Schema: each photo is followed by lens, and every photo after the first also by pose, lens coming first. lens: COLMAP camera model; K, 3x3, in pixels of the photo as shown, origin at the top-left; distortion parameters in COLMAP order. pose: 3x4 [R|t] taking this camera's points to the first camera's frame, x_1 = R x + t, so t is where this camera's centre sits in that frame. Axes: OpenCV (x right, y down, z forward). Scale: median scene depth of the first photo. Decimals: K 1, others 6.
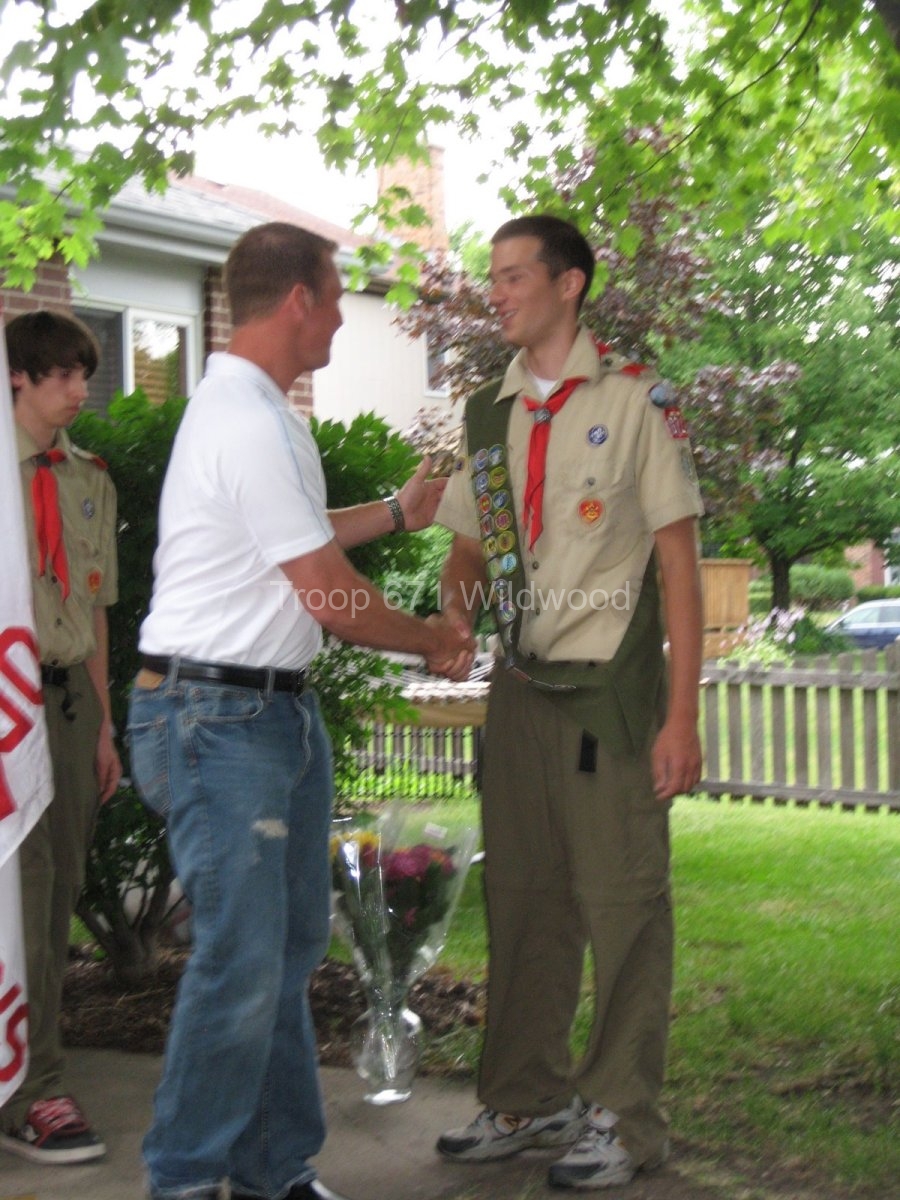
lens RADIAL K [[2446.7, 0, 450.0], [0, 2446.7, 600.0], [0, 0, 1]] dist [-0.154720, 0.068884]
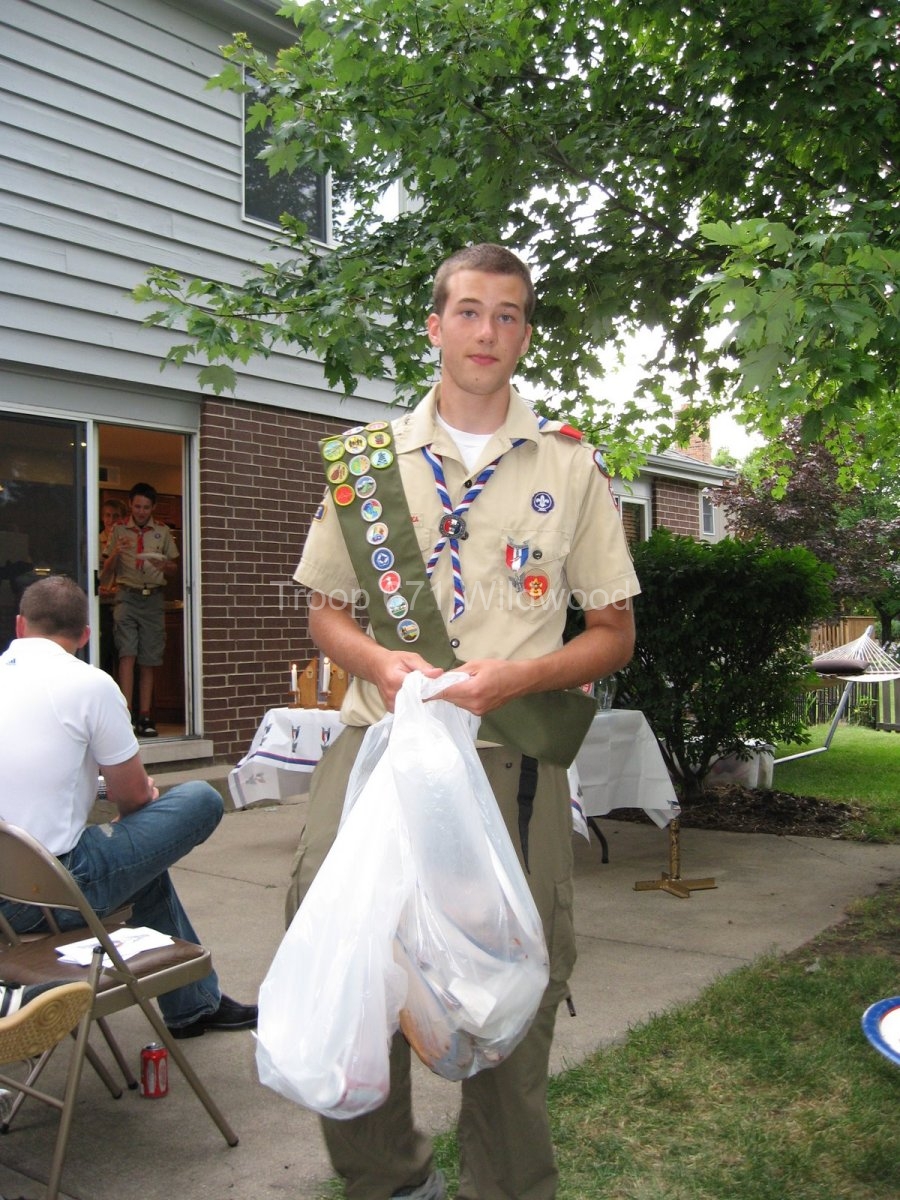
lens RADIAL K [[1241.1, 0, 454.0], [0, 1241.1, 603.9], [0, 0, 1]] dist [-0.143264, 0.085931]
pose [[0.982677, -0.002670, -0.185307, -0.104670], [-0.002521, 0.999611, -0.027772, 0.006329], [0.185309, 0.027759, 0.982288, -0.121094]]
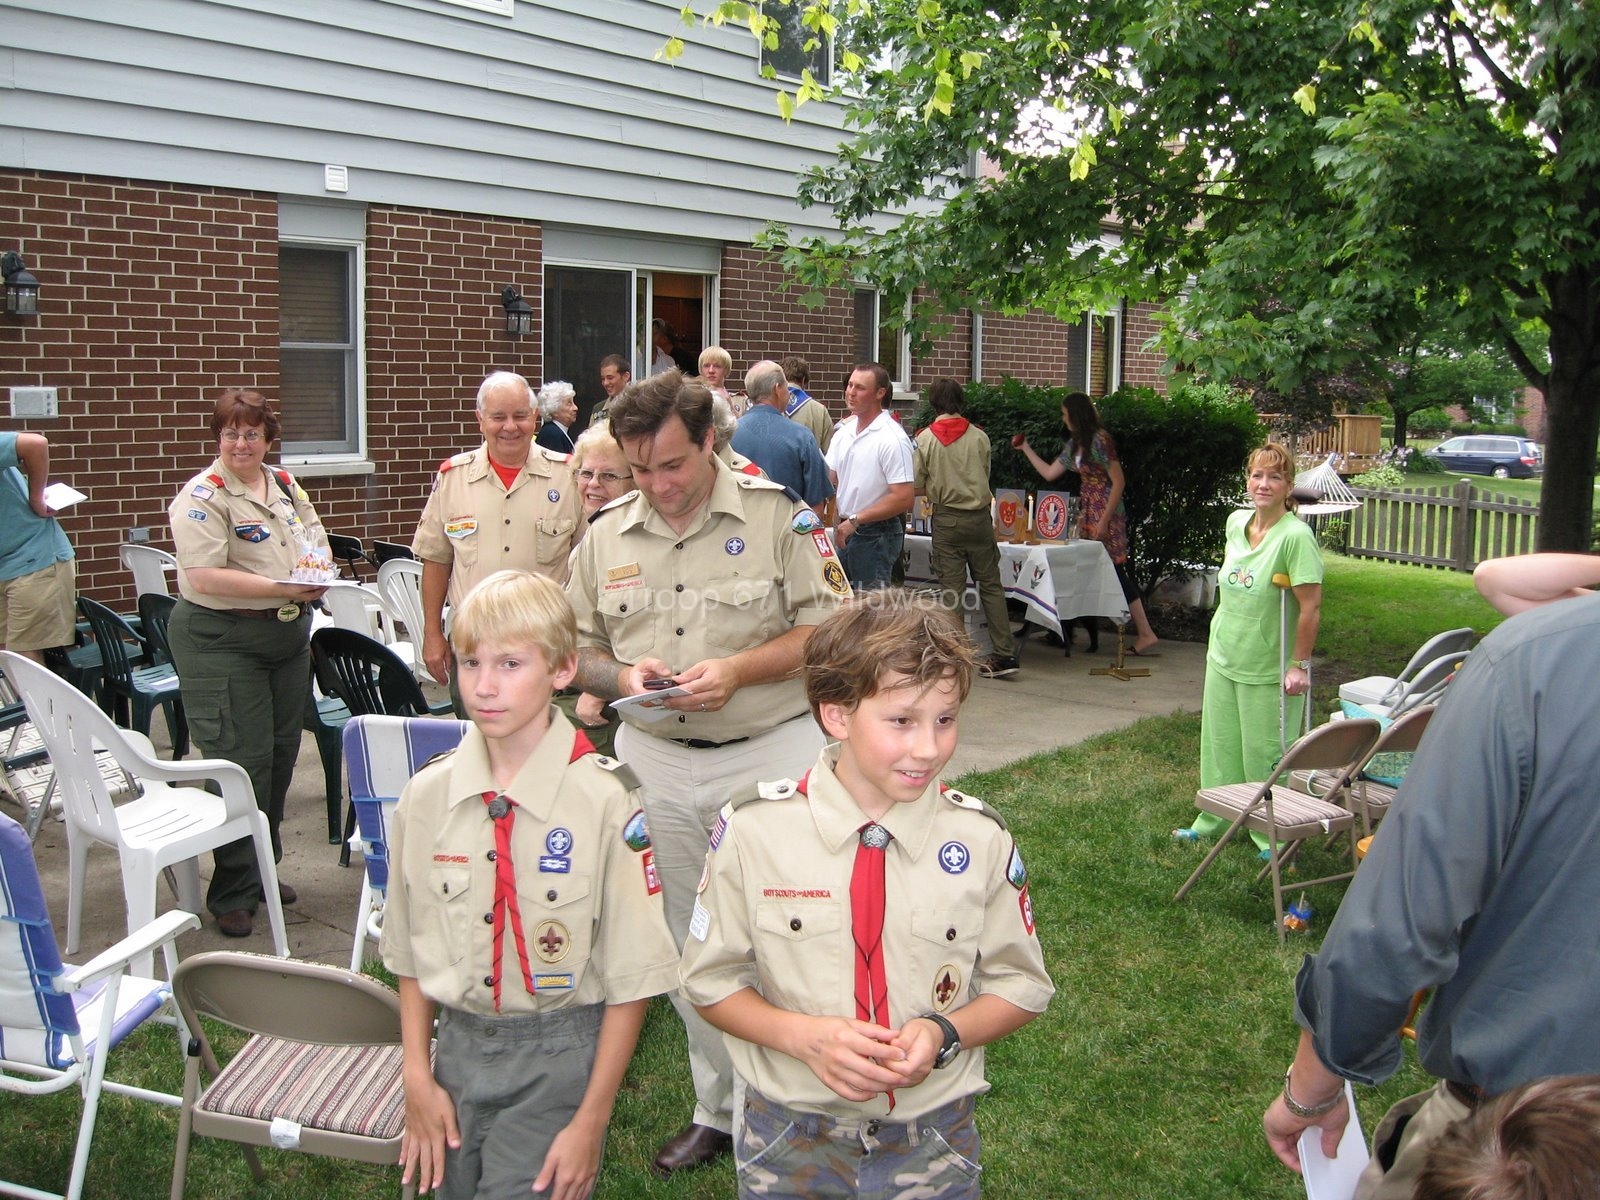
lens RADIAL K [[1654.7, 0, 796.0], [0, 1654.7, 589.9], [0, 0, 1]] dist [-0.143264, 0.085931]
pose [[0.975257, 0.060111, -0.212745, -0.089633], [-0.035625, 0.992479, 0.117114, -0.051213], [0.218185, -0.106637, 0.970064, -0.636866]]
